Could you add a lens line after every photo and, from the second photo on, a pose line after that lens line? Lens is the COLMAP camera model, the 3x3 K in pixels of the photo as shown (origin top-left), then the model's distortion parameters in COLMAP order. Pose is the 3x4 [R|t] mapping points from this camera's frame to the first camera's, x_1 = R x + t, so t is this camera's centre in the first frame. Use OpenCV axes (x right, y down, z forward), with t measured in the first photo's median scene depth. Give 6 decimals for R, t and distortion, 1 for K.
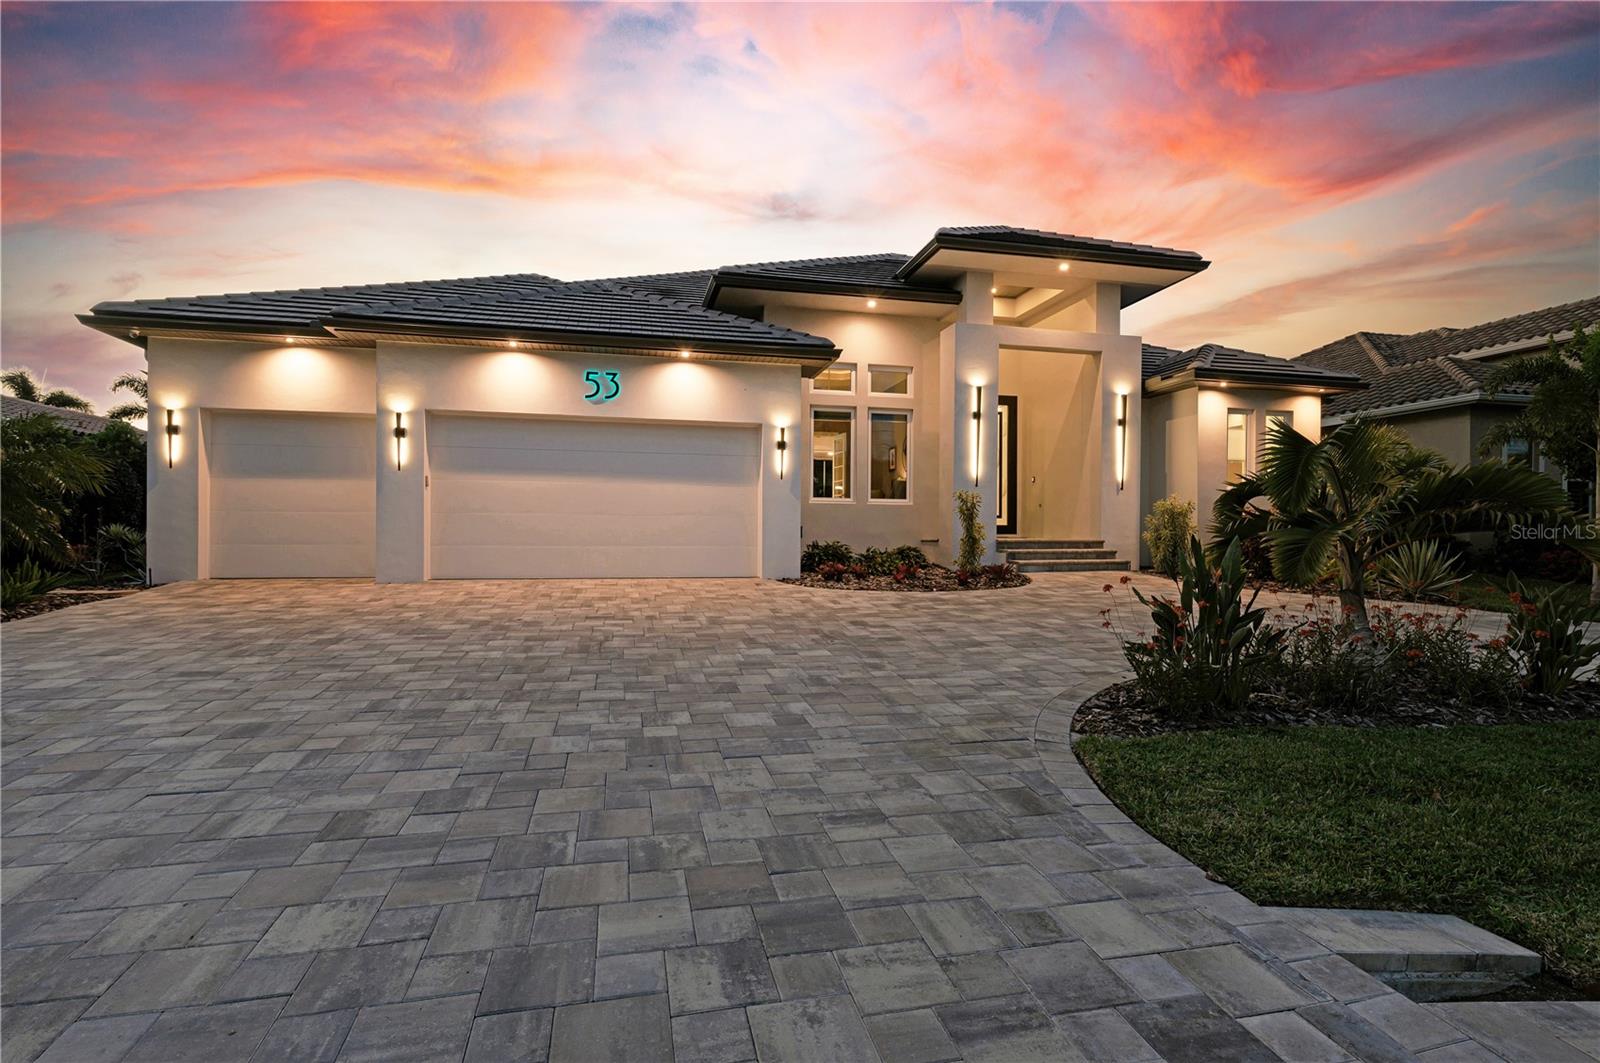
lens RADIAL K [[751.1, 0, 800.0], [0, 751.1, 531.5], [0, 0, 1]] dist [0.002500, 0.000316]
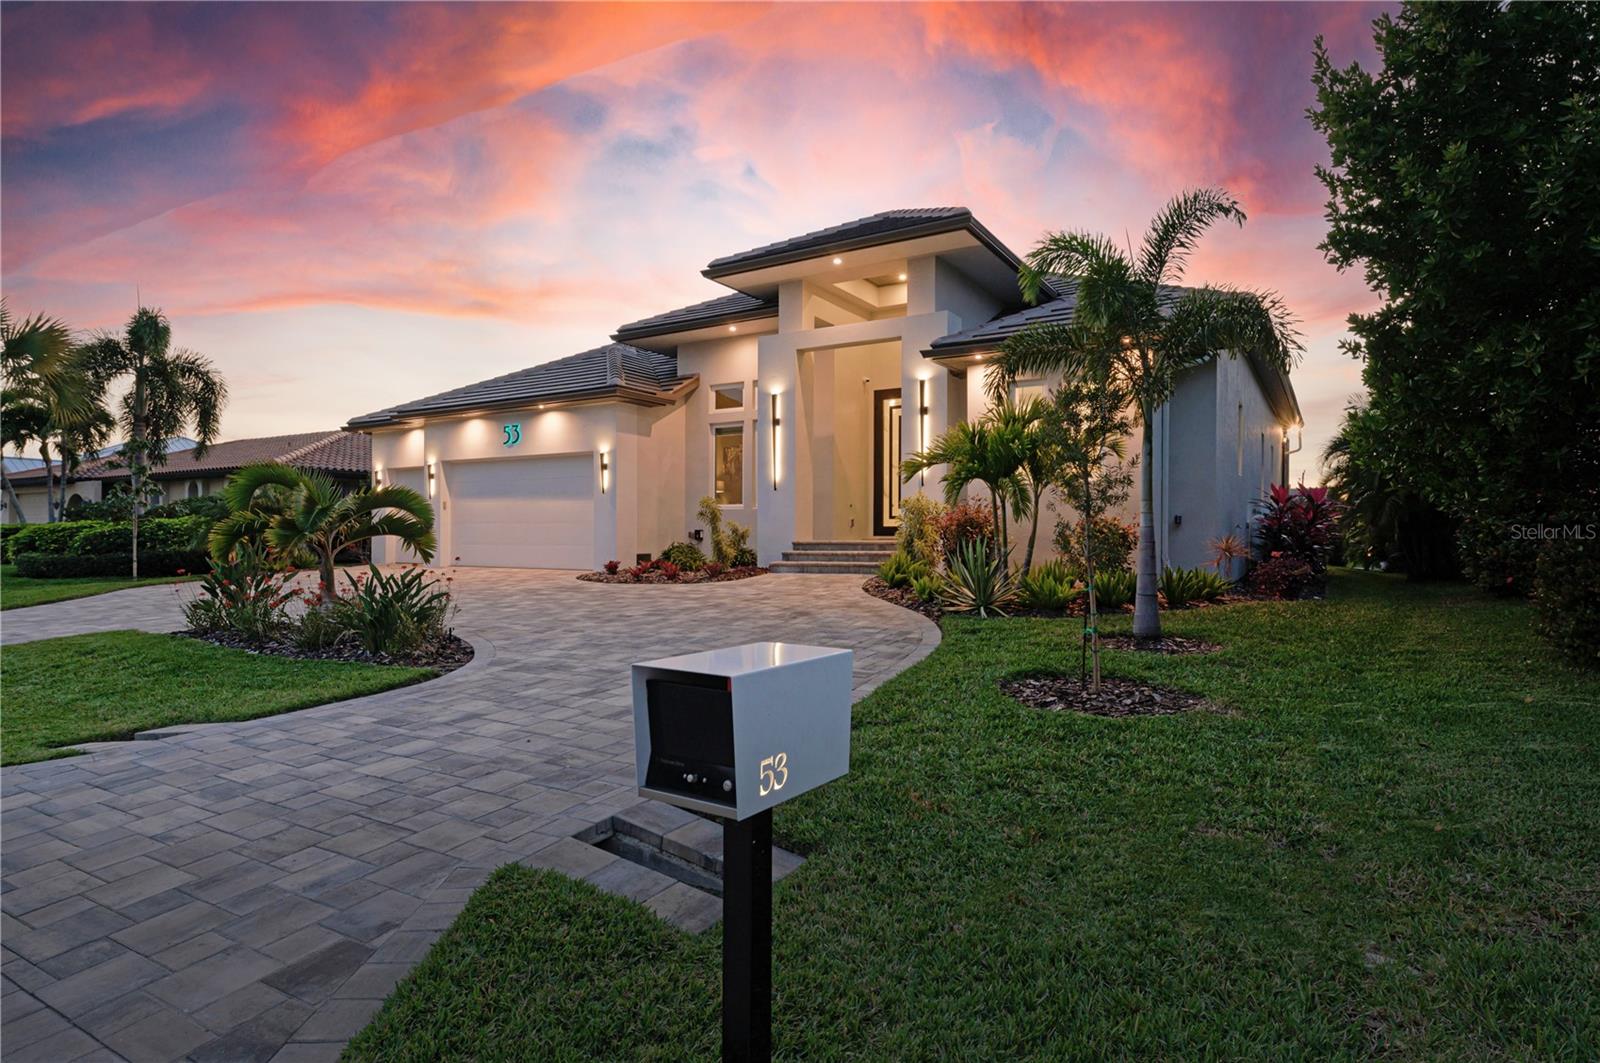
lens RADIAL K [[837.9, 0, 800.0], [0, 837.9, 531.5], [0, 0, 1]] dist [0.002936, 0.000645]
pose [[0.718488, -0.006845, -0.695505, 1.040027], [0.003728, 0.999975, -0.005990, 0.004477], [0.695529, 0.001711, 0.718496, 0.181472]]
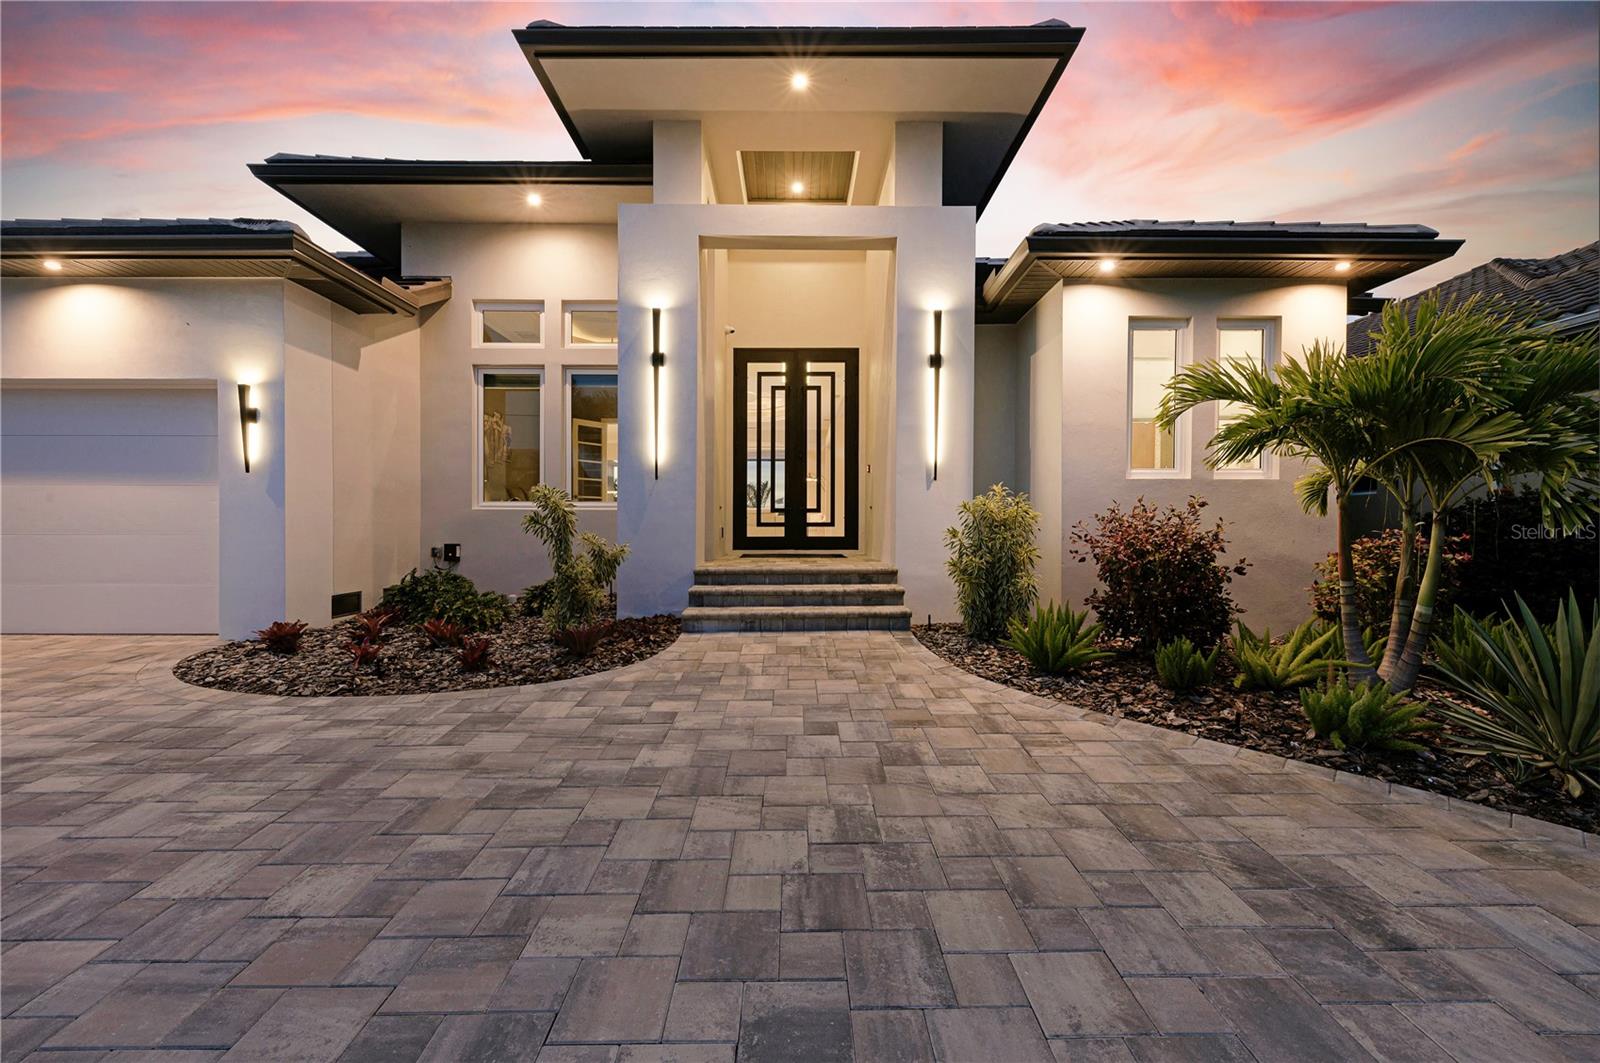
lens RADIAL K [[620.4, 0, 789.4], [0, 620.4, 532.5], [0, 0, 1]] dist [0.011986, -0.005658]
pose [[0.975879, -0.001869, -0.218304, 0.432319], [0.003873, 0.999954, 0.008753, -0.021200], [0.218277, -0.009387, 0.975842, 0.528260]]
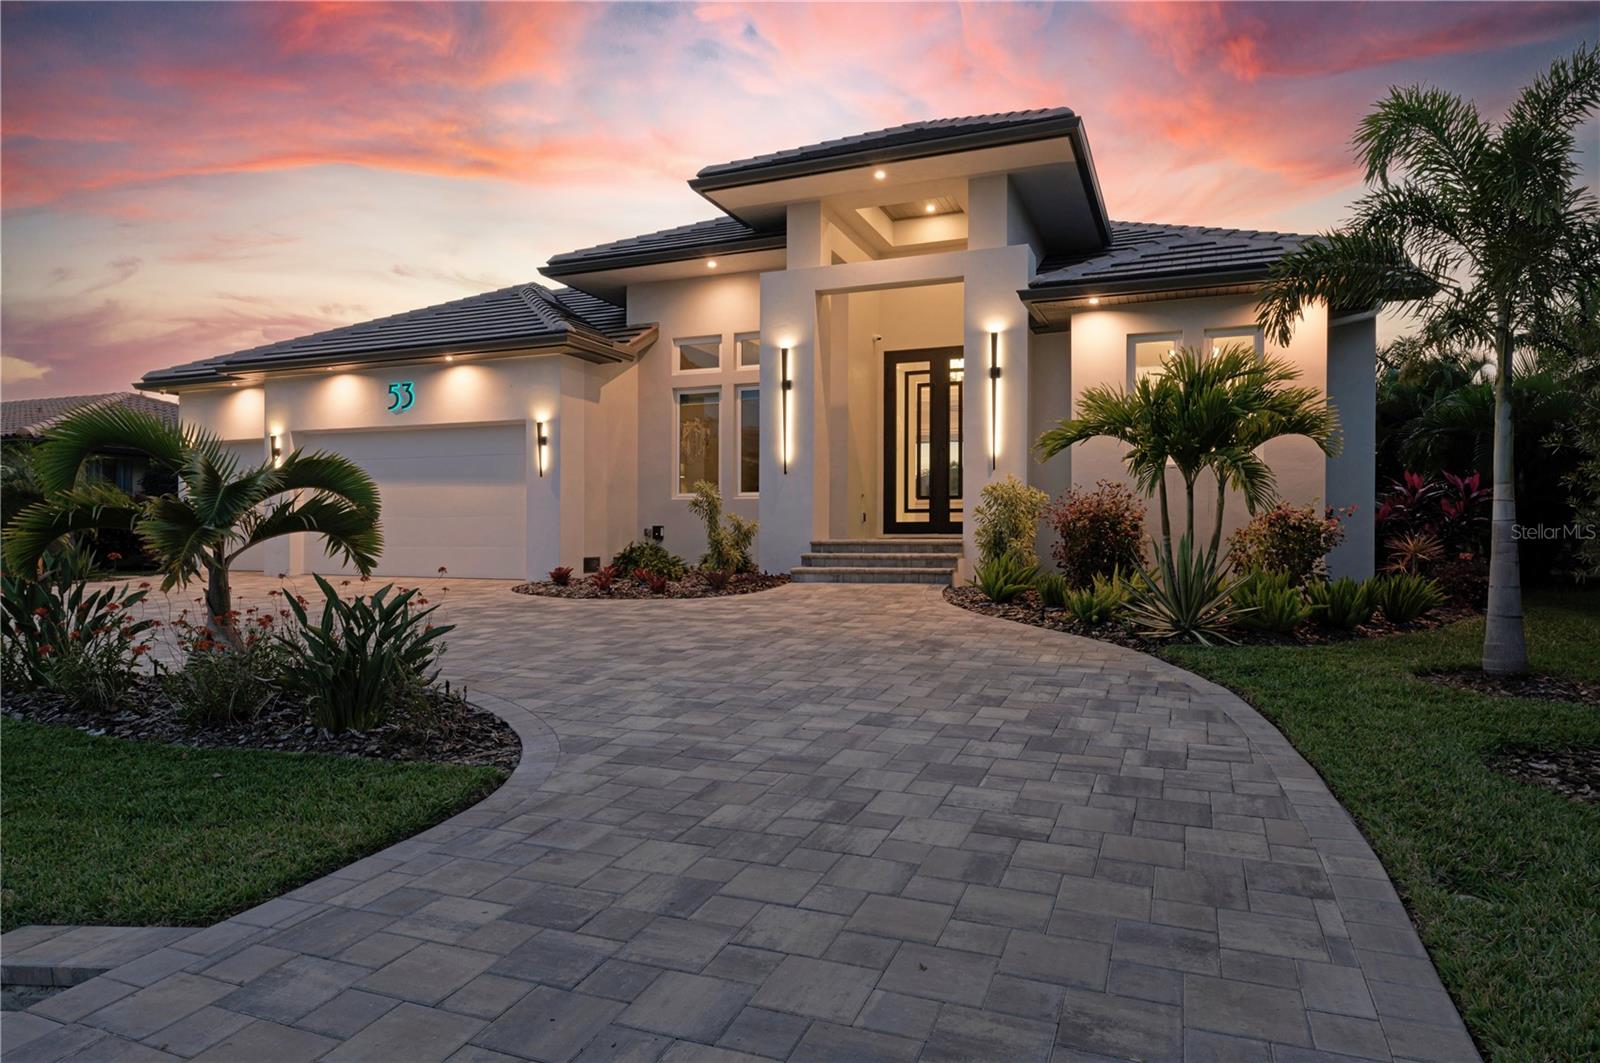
lens RADIAL K [[928.6, 0, 796.9], [0, 928.6, 535.7], [0, 0, 1]] dist [0.000212, -0.001512]
pose [[0.820731, -0.001947, -0.571311, 0.786598], [0.003242, 0.999994, 0.001250, 0.004231], [0.571305, -0.002879, 0.820733, 0.191139]]
